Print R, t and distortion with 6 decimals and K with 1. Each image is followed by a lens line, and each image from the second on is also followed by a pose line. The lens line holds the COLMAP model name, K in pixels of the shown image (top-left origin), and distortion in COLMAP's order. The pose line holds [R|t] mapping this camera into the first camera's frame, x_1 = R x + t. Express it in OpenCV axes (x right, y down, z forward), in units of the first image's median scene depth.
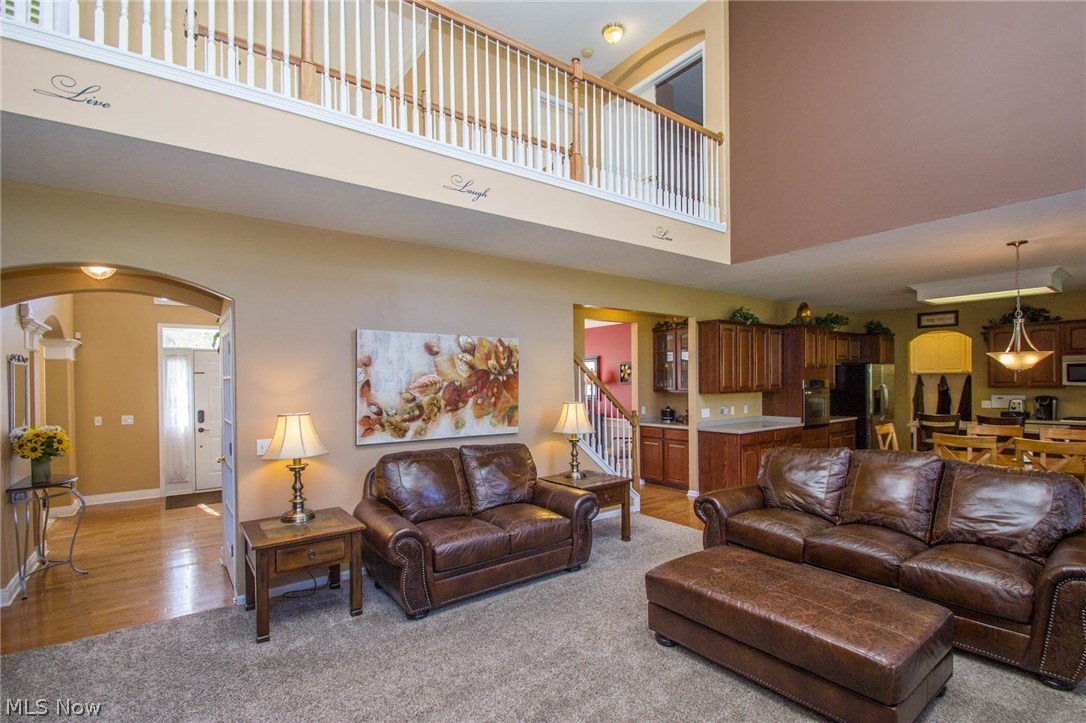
lens RADIAL K [[506.9, 0, 552.6], [0, 506.9, 382.6], [0, 0, 1]] dist [0.013622, -0.016375]
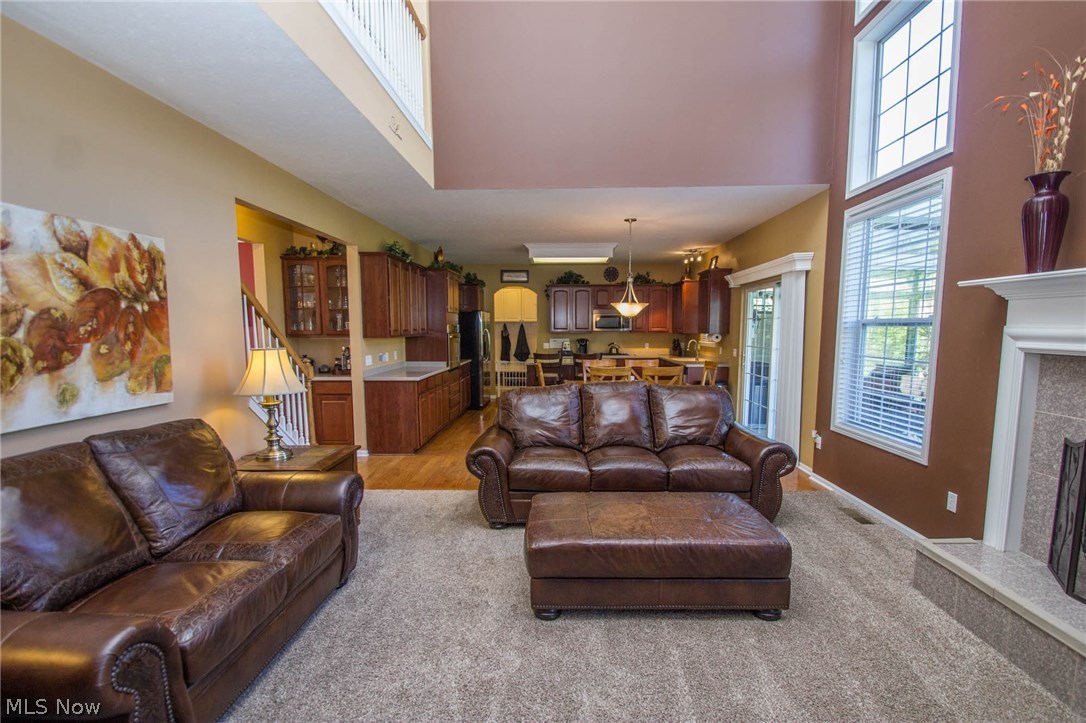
lens RADIAL K [[506.9, 0, 552.6], [0, 506.9, 382.6], [0, 0, 1]] dist [0.013622, -0.016375]
pose [[0.620271, -0.074420, 0.780849, -0.275602], [-0.001840, 0.995348, 0.096325, 0.019880], [-0.784385, -0.061185, 0.617249, 0.314849]]
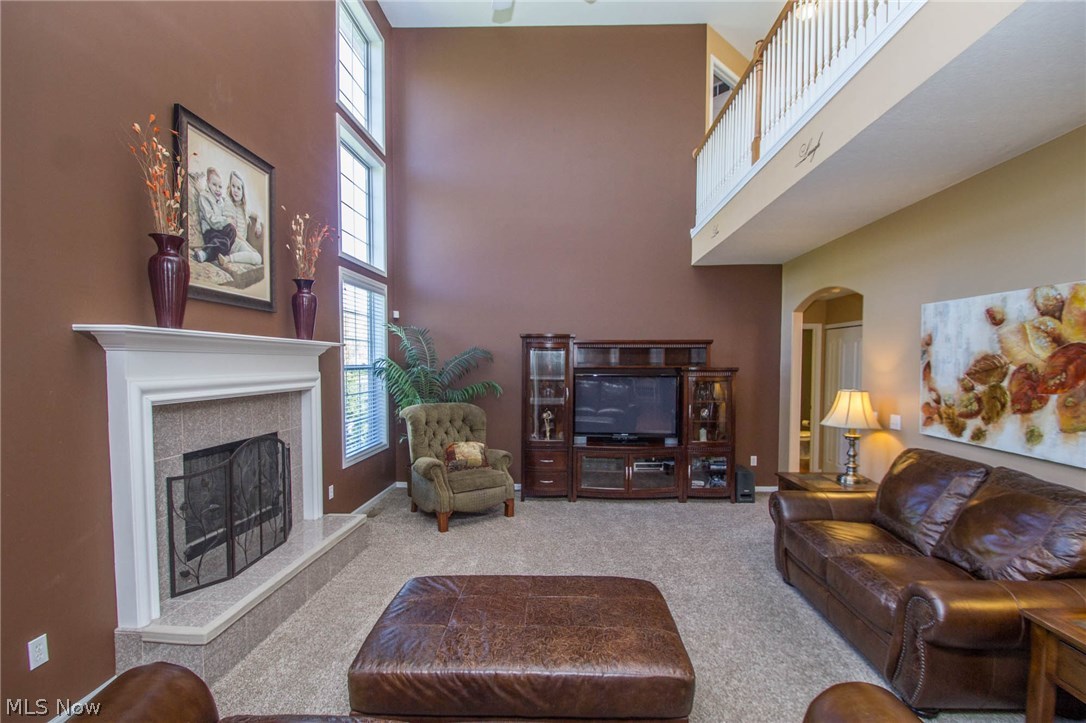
lens RADIAL K [[506.9, 0, 552.6], [0, 506.9, 382.6], [0, 0, 1]] dist [0.013622, -0.016375]
pose [[-0.630471, 0.036722, -0.775343, 0.639714], [-0.007186, 0.998561, 0.053137, -0.009252], [0.776179, 0.039073, -0.629300, 0.932833]]
